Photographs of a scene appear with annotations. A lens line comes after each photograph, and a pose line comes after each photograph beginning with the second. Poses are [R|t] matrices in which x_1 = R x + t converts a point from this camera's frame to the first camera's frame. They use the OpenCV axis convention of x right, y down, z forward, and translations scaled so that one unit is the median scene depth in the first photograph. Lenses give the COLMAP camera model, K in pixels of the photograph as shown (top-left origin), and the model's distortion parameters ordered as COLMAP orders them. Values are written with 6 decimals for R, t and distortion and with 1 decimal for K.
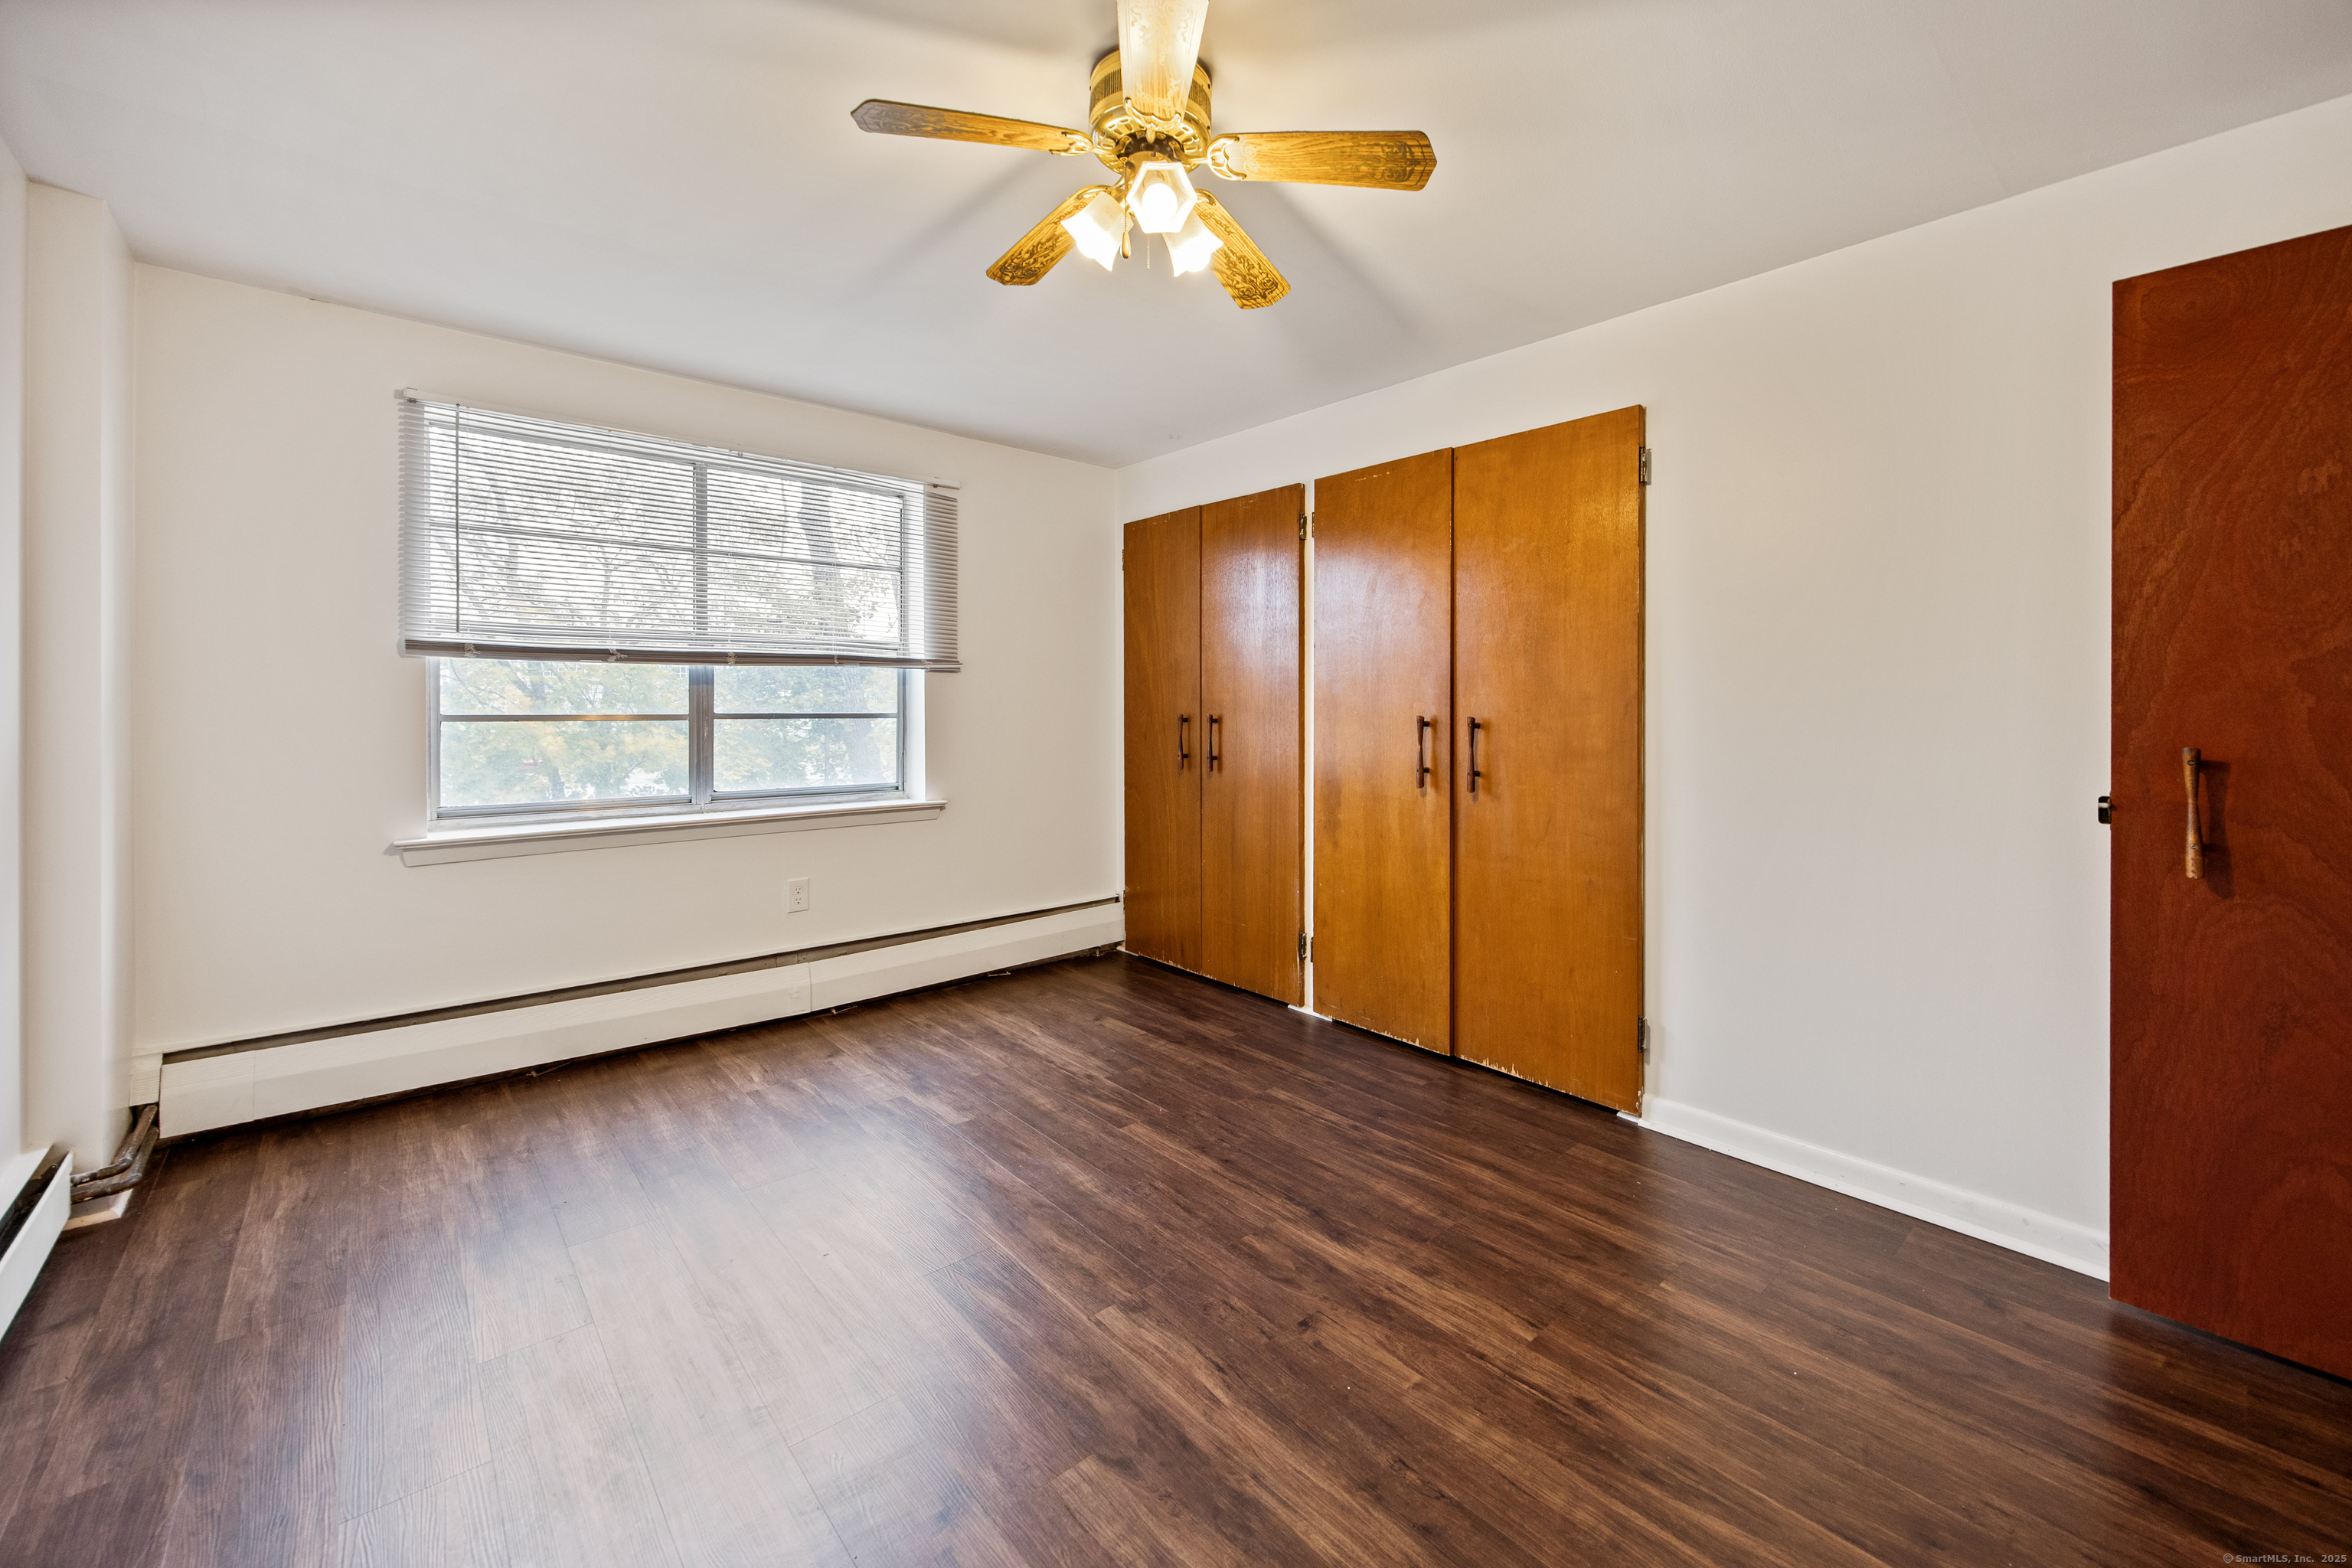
lens RADIAL K [[945.8, 0, 1196.8], [0, 945.8, 709.1], [0, 0, 1]] dist [-0.000343, 0.000037]
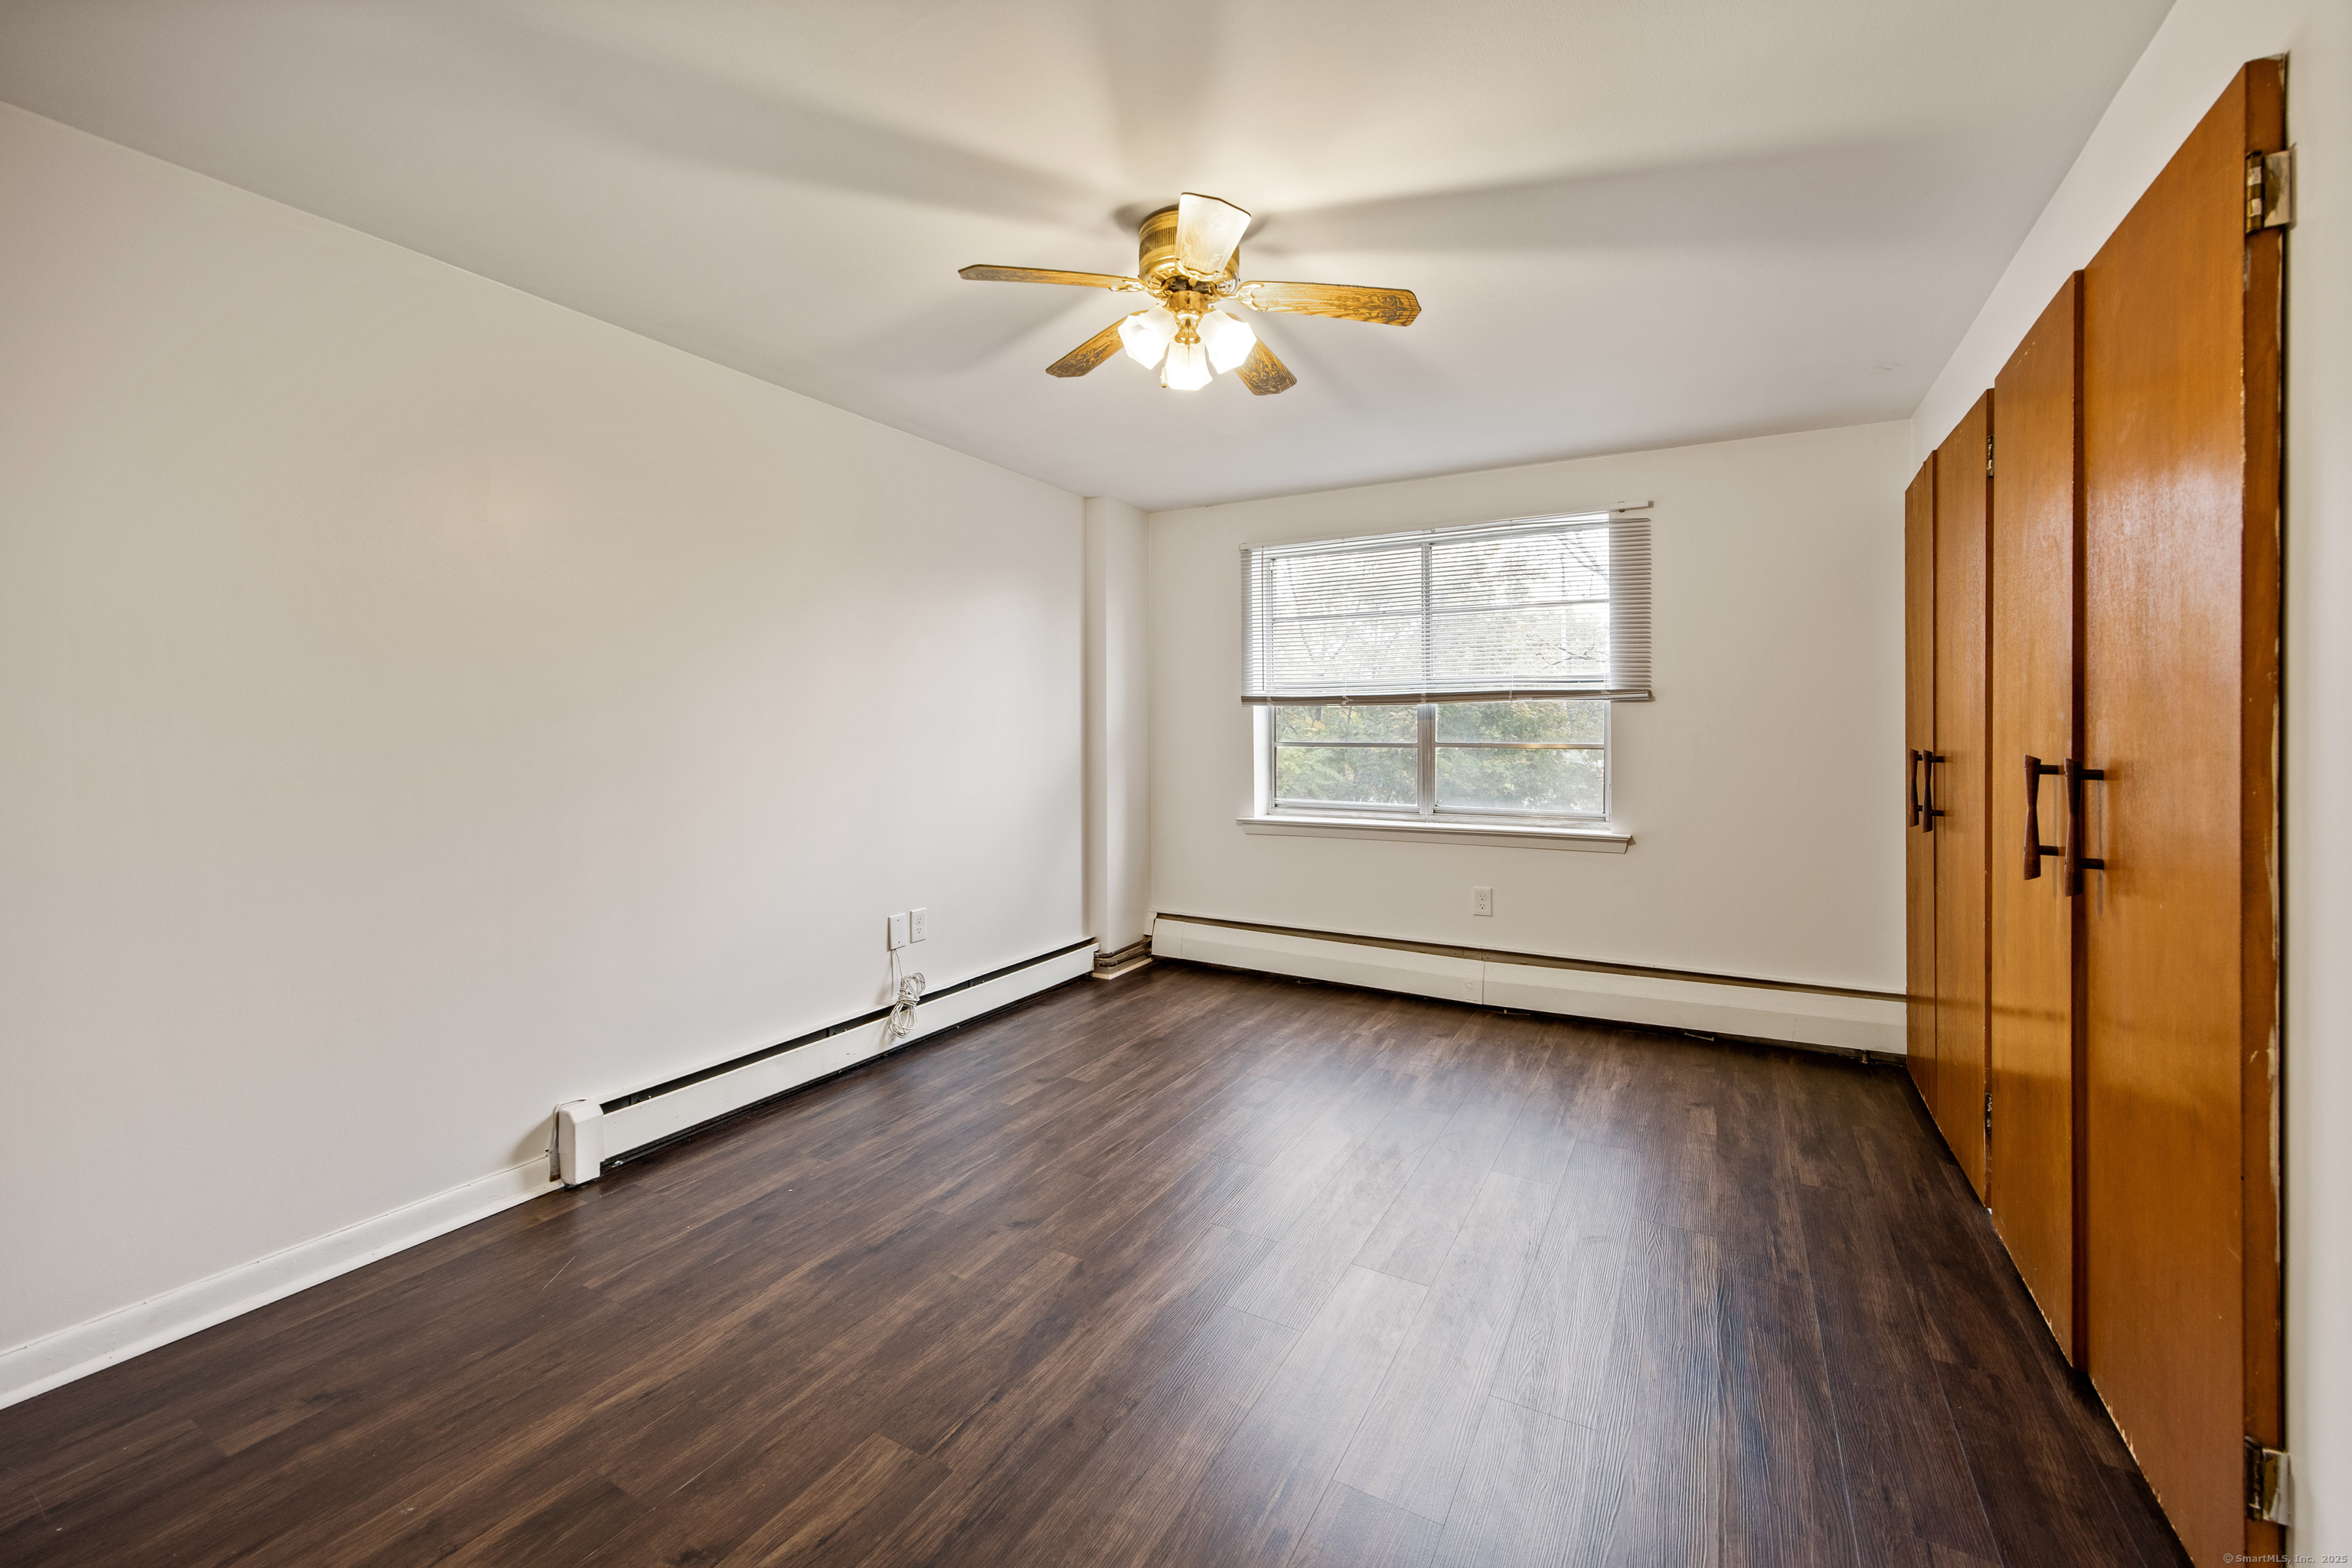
lens RADIAL K [[937.4, 0, 1185.5], [0, 937.4, 741.4], [0, 0, 1]] dist [-0.000557, 0.000311]
pose [[0.332524, 0.006161, -0.943075, 0.670689], [-0.004434, 0.999978, 0.004969, -0.001938], [0.943084, 0.002529, 0.332544, 0.354264]]
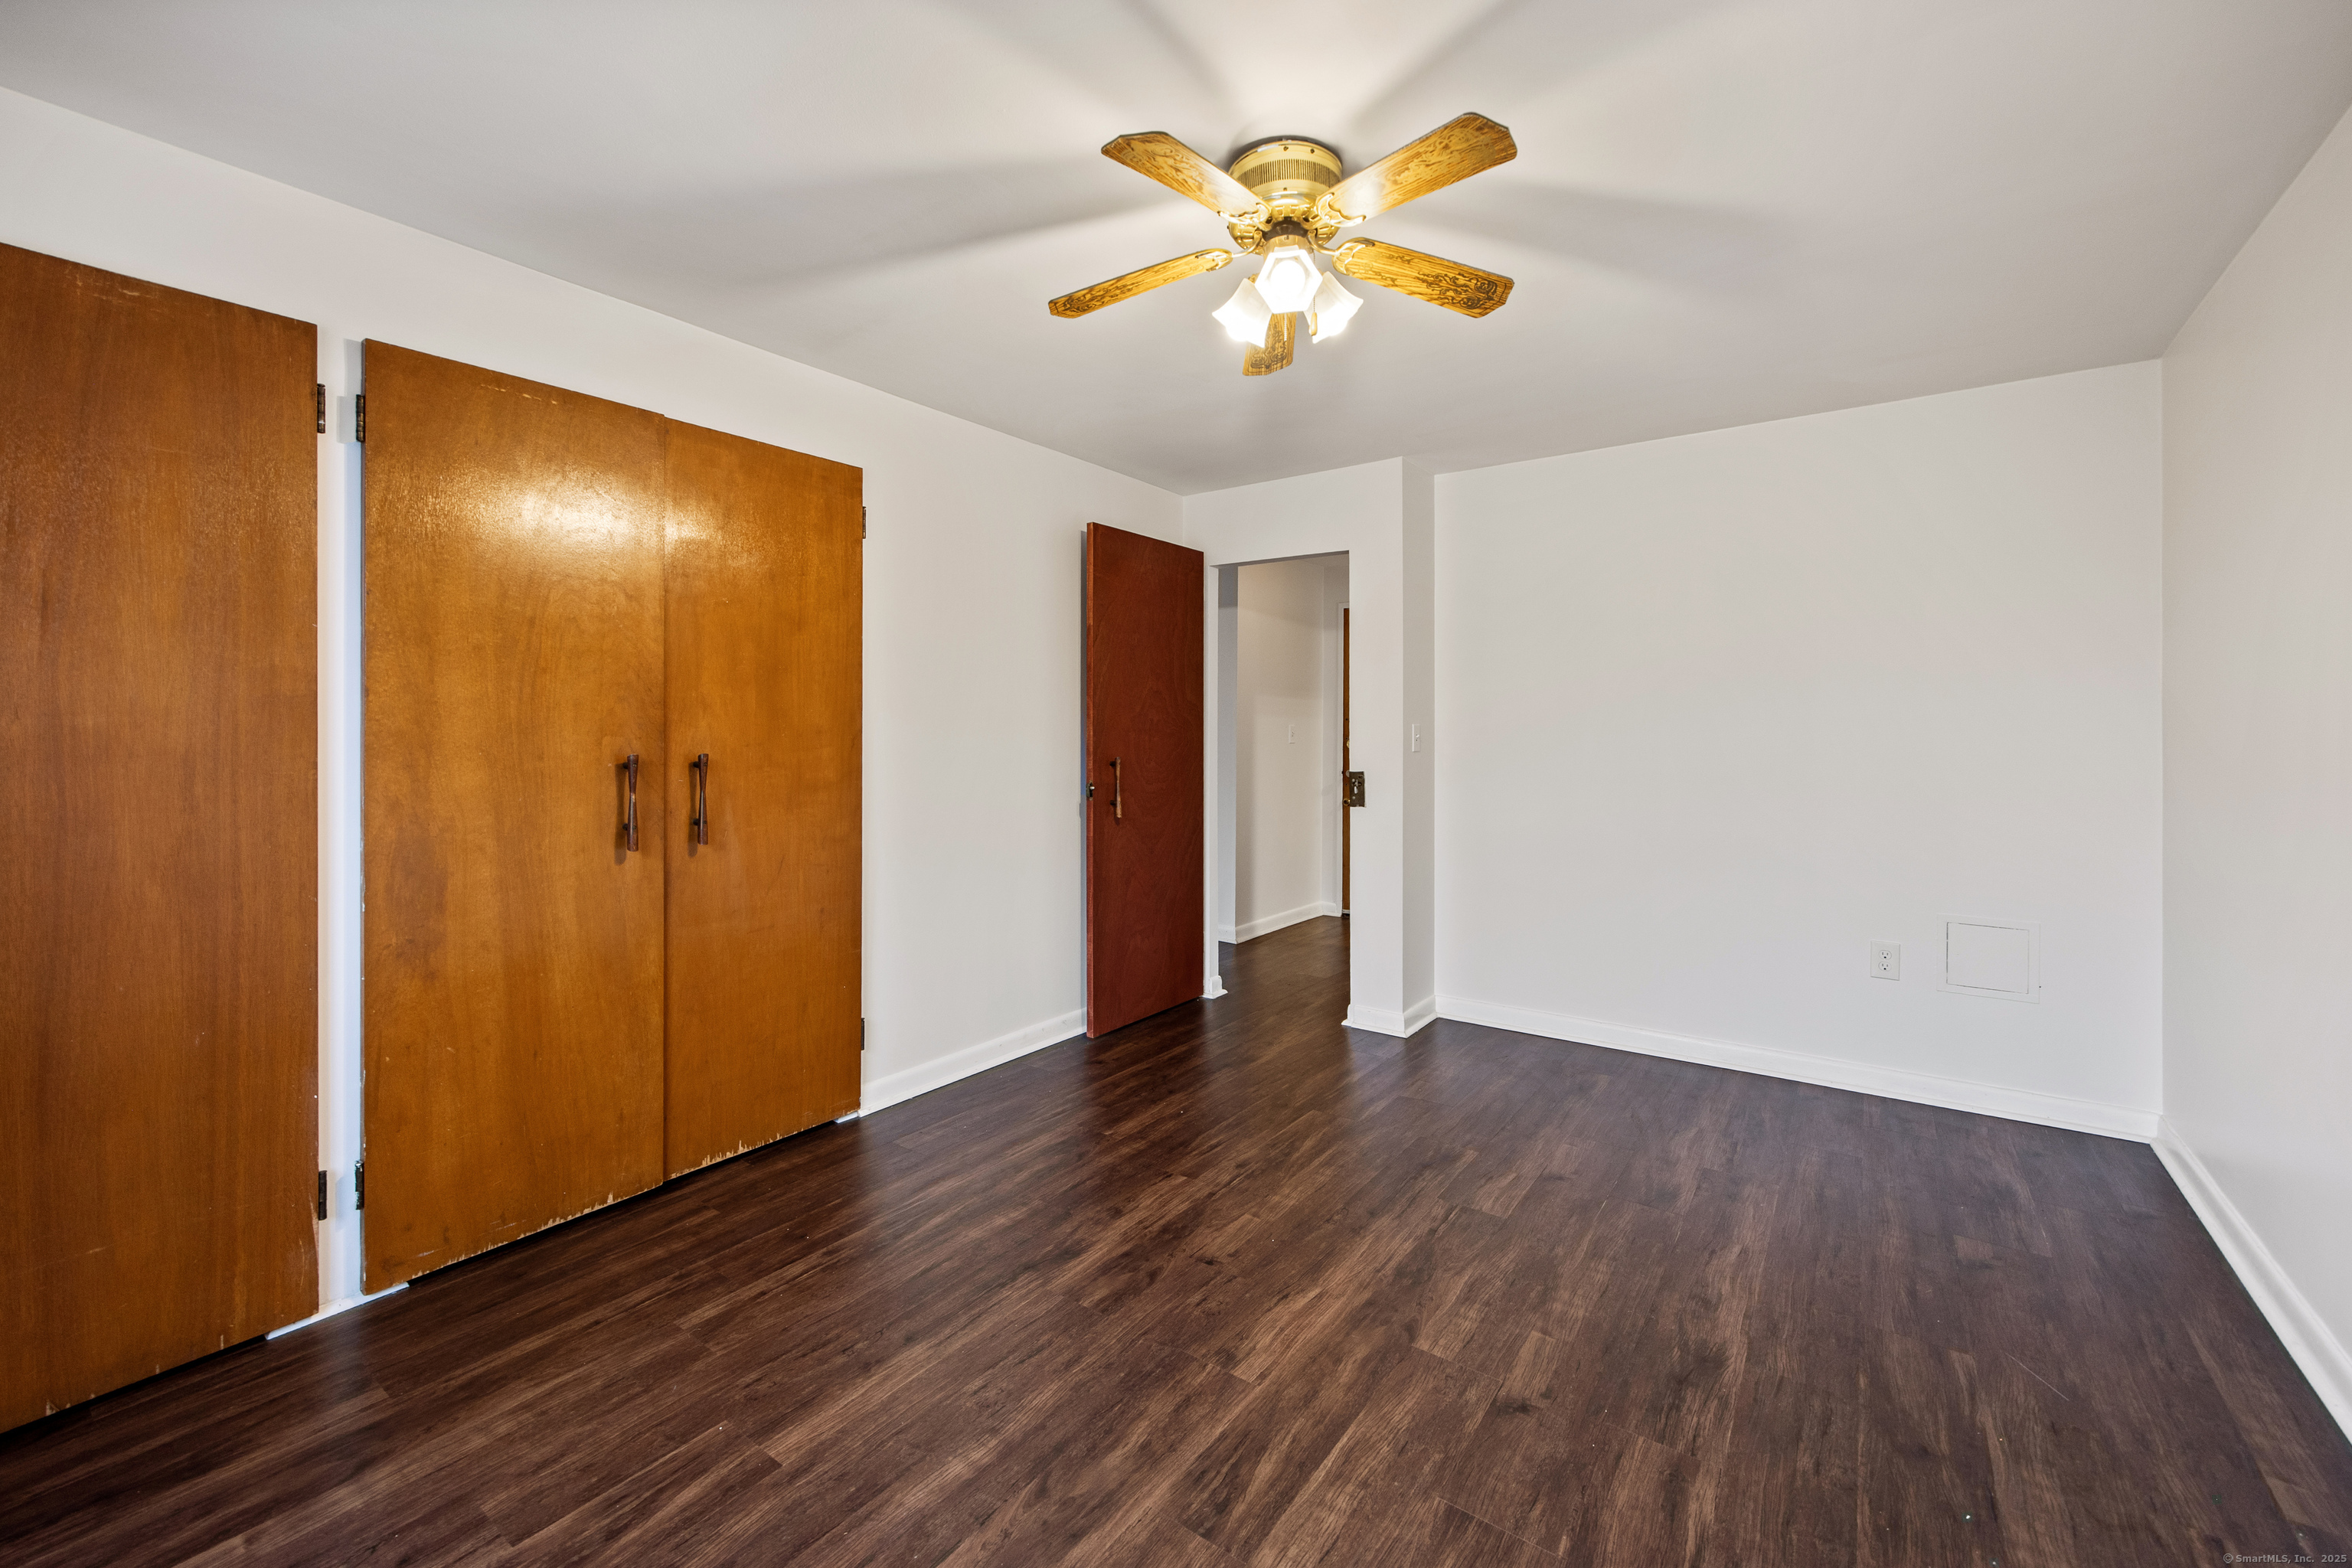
lens RADIAL K [[961.1, 0, 1177.6], [0, 961.1, 728.0], [0, 0, 1]] dist [-0.000414, 0.000148]
pose [[-0.220673, 0.001656, 0.975346, -0.670487], [0.006064, 0.999982, -0.000325, -0.012711], [-0.975329, 0.005843, -0.220679, 0.827717]]
